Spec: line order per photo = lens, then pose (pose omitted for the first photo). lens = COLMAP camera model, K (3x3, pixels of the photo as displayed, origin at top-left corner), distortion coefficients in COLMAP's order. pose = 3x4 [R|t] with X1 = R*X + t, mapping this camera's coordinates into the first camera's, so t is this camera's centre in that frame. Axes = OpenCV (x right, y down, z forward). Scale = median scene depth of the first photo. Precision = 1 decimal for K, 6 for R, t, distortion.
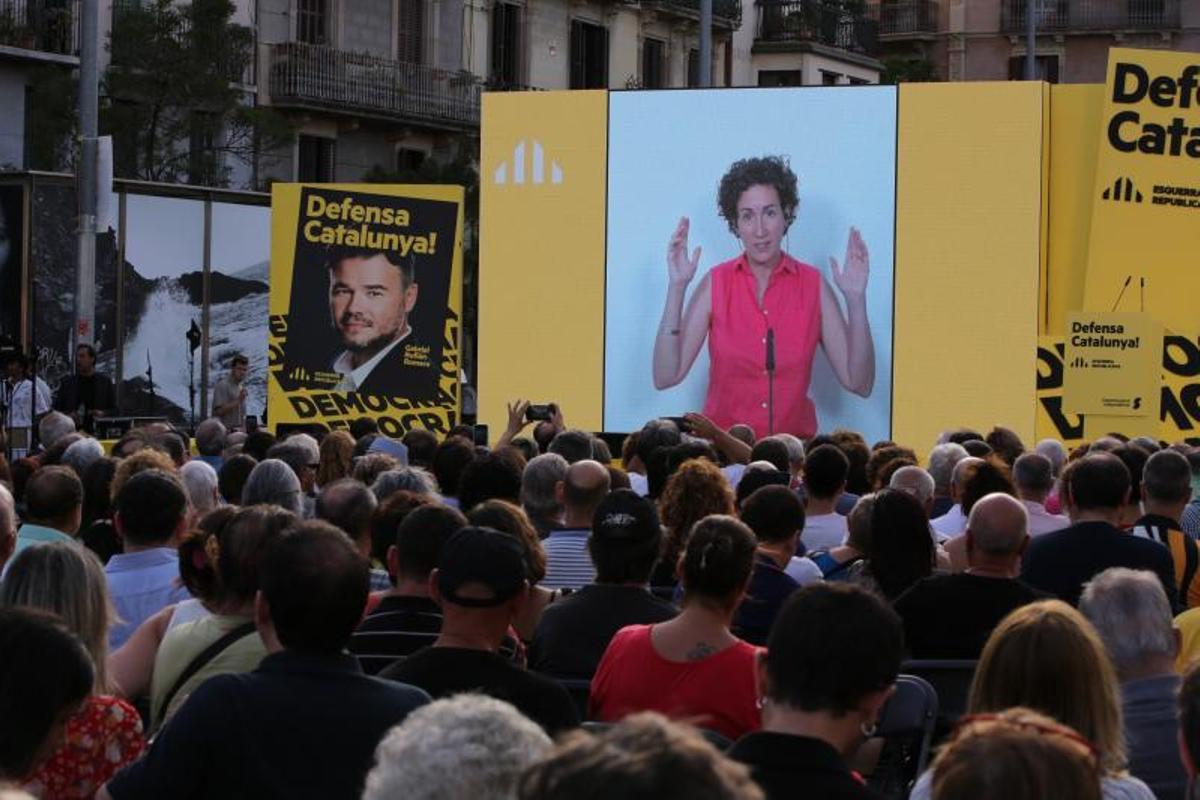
lens RADIAL K [[2983.0, 0, 599.7], [0, 2983.0, 400.0], [0, 0, 1]] dist [-0.108151, 0.000000]
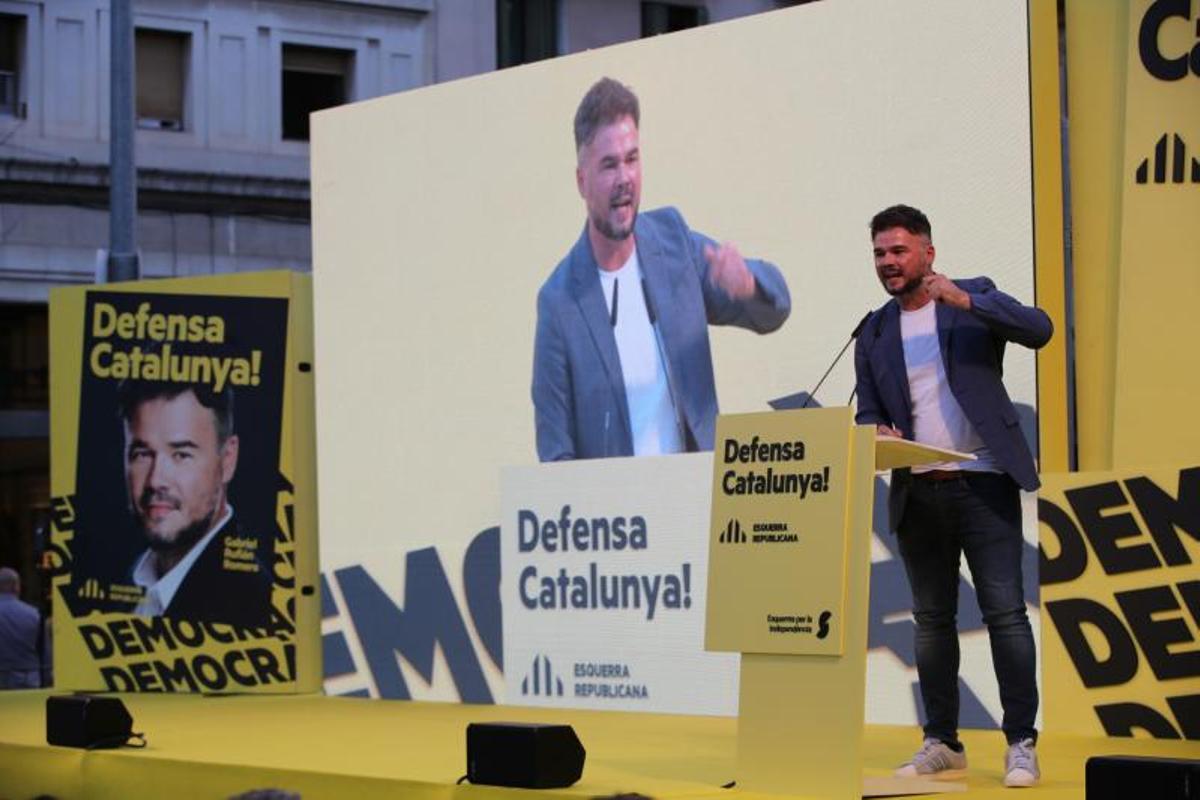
lens RADIAL K [[2983.0, 0, 603.2], [0, 2983.0, 403.0], [0, 0, 1]] dist [-0.108151, 0.000000]
pose [[0.905088, -0.054750, -0.421685, 0.262979], [0.028096, 0.997209, -0.069172, -0.001501], [0.424295, 0.050759, 0.904100, 0.480718]]
